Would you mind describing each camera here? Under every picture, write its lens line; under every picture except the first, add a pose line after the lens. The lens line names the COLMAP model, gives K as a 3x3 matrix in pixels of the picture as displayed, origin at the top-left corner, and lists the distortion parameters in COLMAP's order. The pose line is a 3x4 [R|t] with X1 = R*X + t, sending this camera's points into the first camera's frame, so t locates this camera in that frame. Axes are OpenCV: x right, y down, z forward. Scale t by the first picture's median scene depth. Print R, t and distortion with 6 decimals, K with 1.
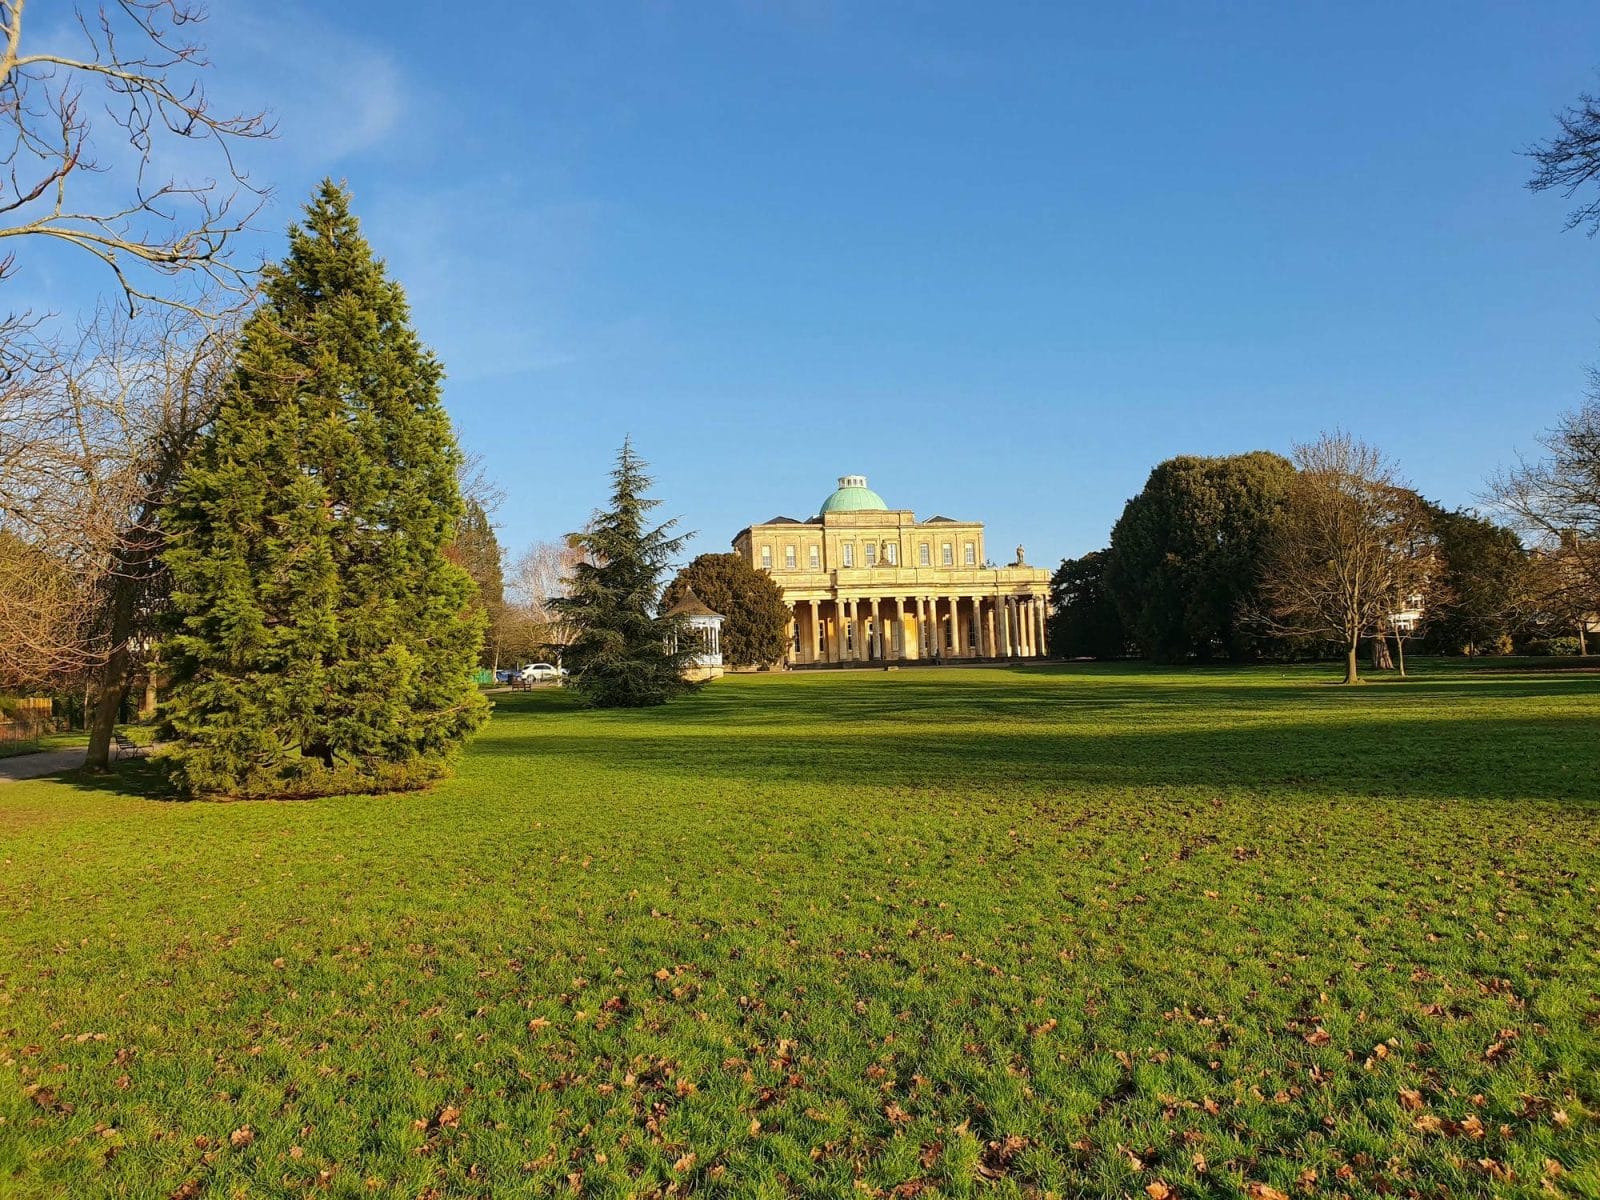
lens RADIAL K [[1163.7, 0, 801.5], [0, 1163.7, 594.0], [0, 0, 1]] dist [0.077864, -0.004030]
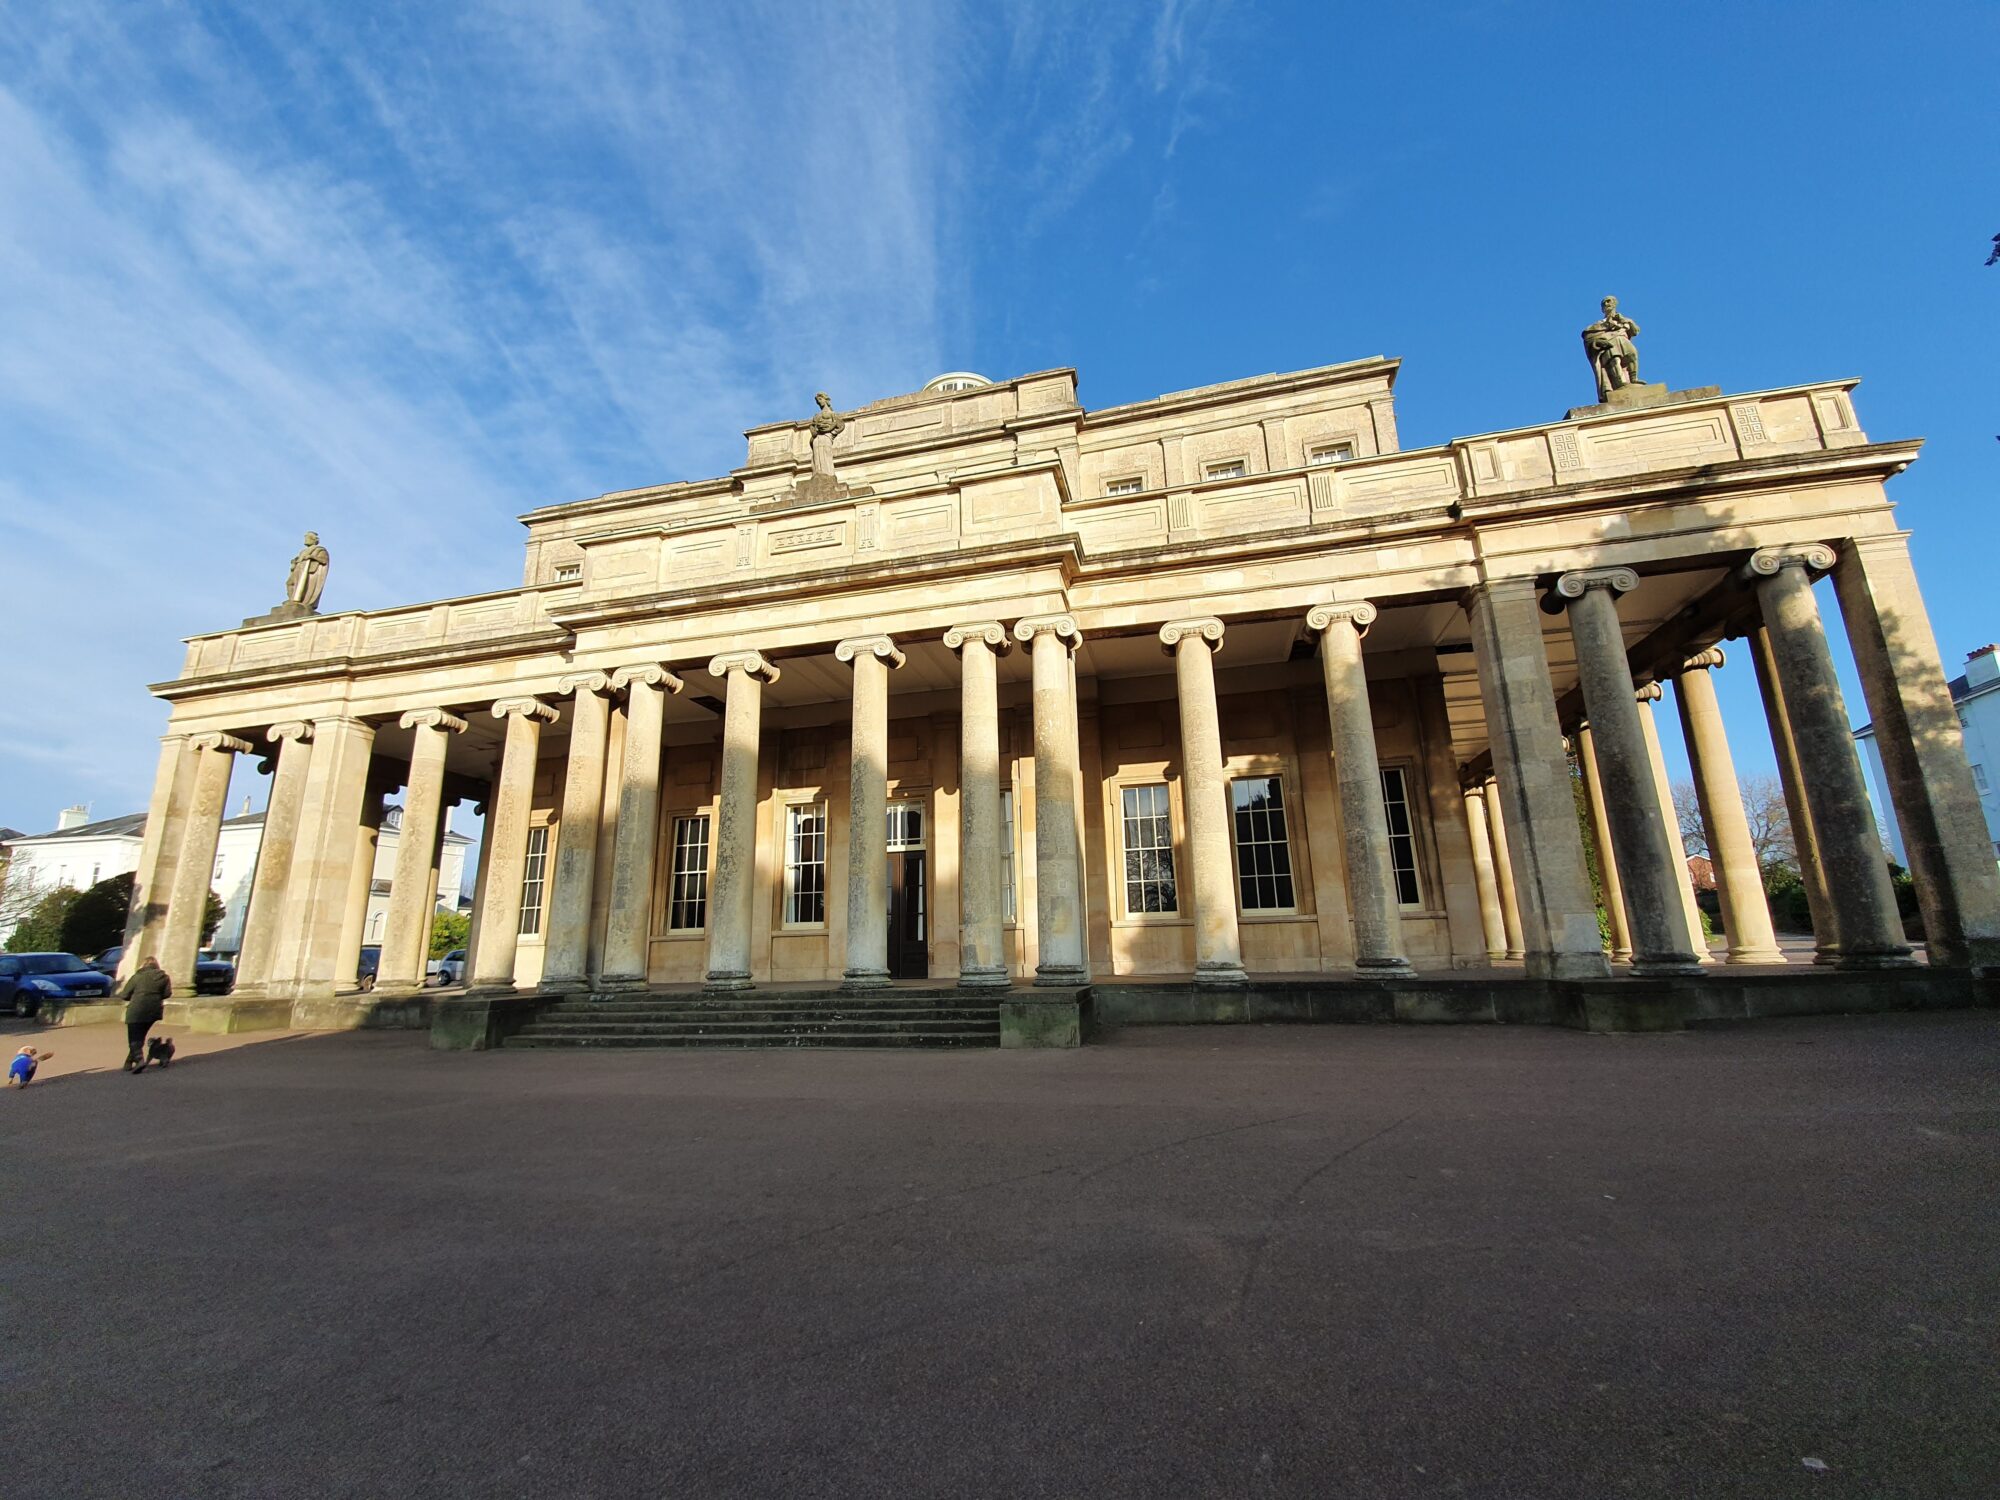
lens RADIAL K [[797.8, 0, 1000.0], [0, 797.8, 750.0], [0, 0, 1]] dist [-0.000129, -0.000138]
pose [[0.892167, -0.097109, -0.441143, 0.158647], [0.024191, 0.985488, -0.168012, 0.042249], [0.451057, 0.139223, 0.881569, 0.894290]]
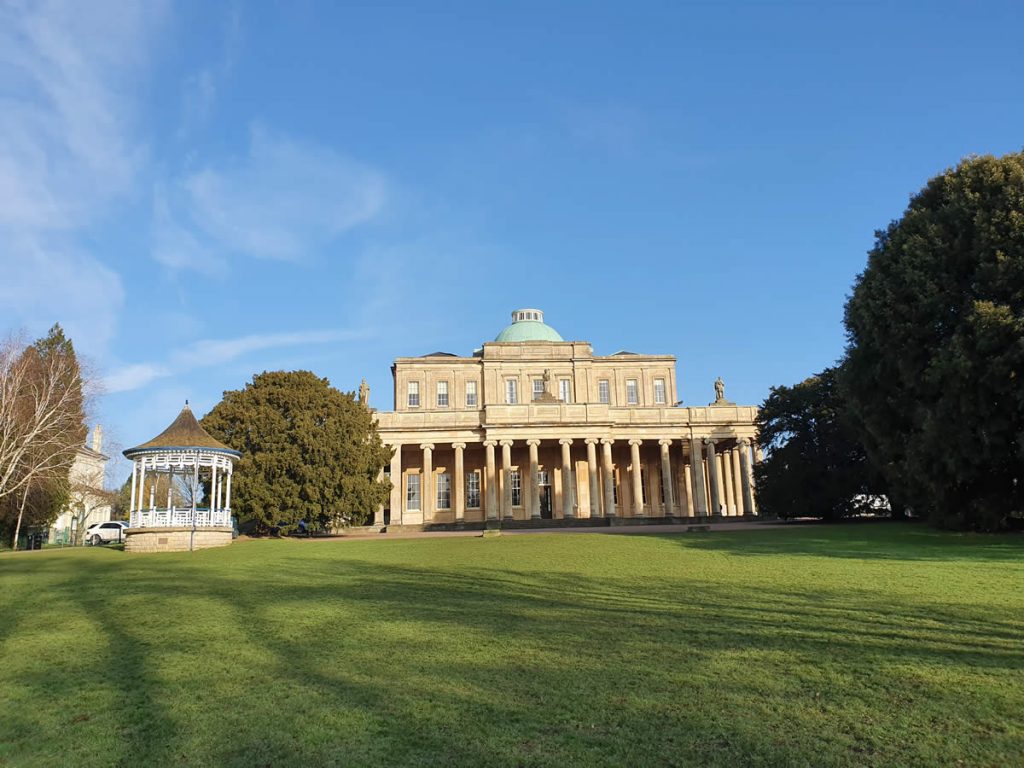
lens RADIAL K [[744.8, 0, 513.0], [0, 744.8, 380.2], [0, 0, 1]] dist [0.077864, -0.004030]
pose [[0.991416, -0.016700, -0.129674, 0.115845], [0.000434, 0.992225, -0.124460, 0.026195], [0.130744, 0.123335, 0.983715, 0.477429]]
